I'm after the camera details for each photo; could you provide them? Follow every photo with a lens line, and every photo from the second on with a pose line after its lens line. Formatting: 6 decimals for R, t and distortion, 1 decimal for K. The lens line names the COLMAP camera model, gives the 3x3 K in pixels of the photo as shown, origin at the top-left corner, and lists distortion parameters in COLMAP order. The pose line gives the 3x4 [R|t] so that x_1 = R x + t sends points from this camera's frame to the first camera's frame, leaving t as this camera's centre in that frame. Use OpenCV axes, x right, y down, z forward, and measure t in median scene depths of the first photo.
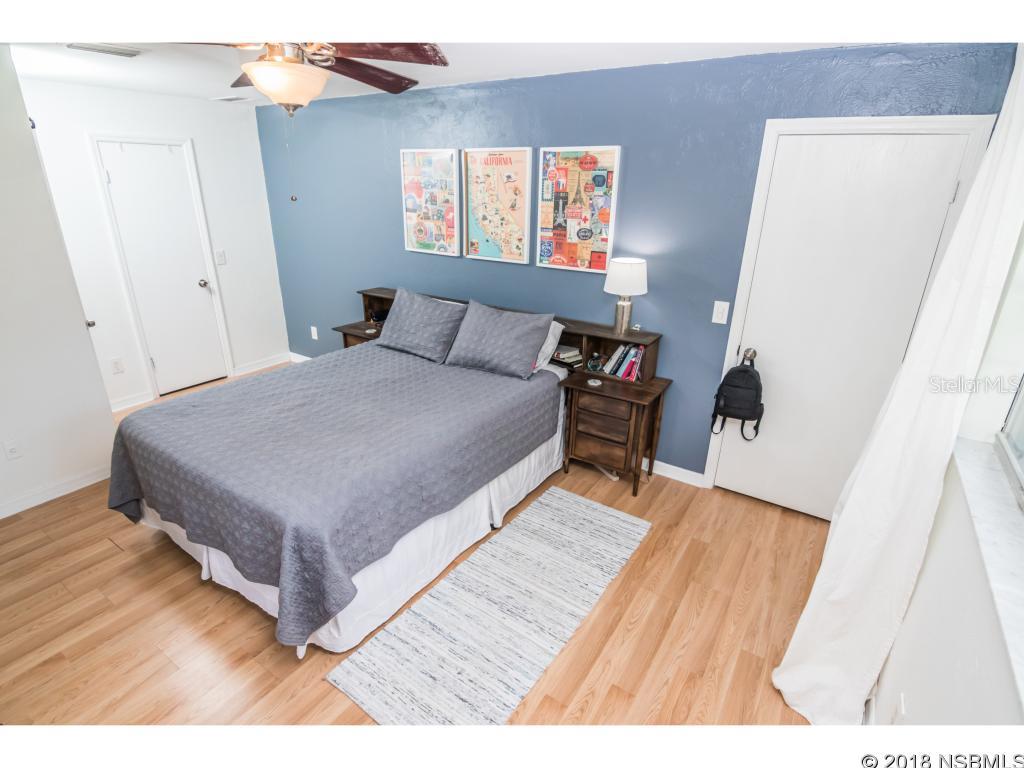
lens RADIAL K [[517.7, 0, 515.0], [0, 517.7, 392.1], [0, 0, 1]] dist [-0.004738, -0.012296]
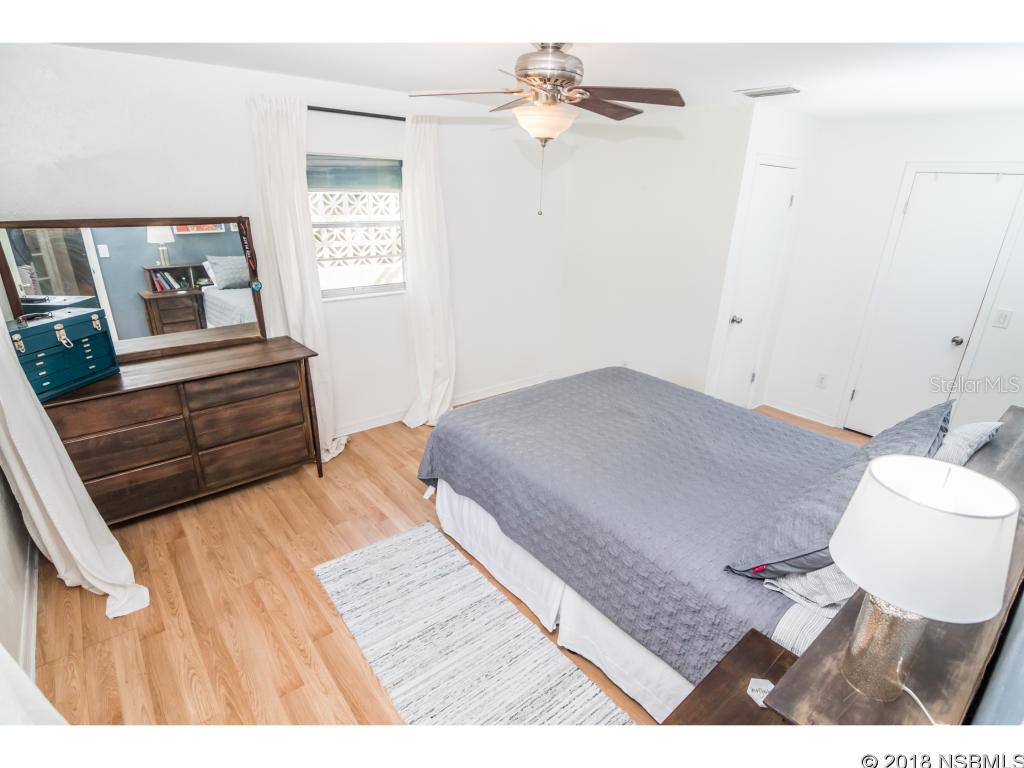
lens RADIAL K [[517.7, 0, 515.0], [0, 517.7, 392.1], [0, 0, 1]] dist [-0.004738, -0.012296]
pose [[-0.290004, 0.328073, -0.899036, 0.735799], [-0.393850, 0.815257, 0.424546, -0.457961], [0.872227, 0.477205, -0.107216, 1.116615]]
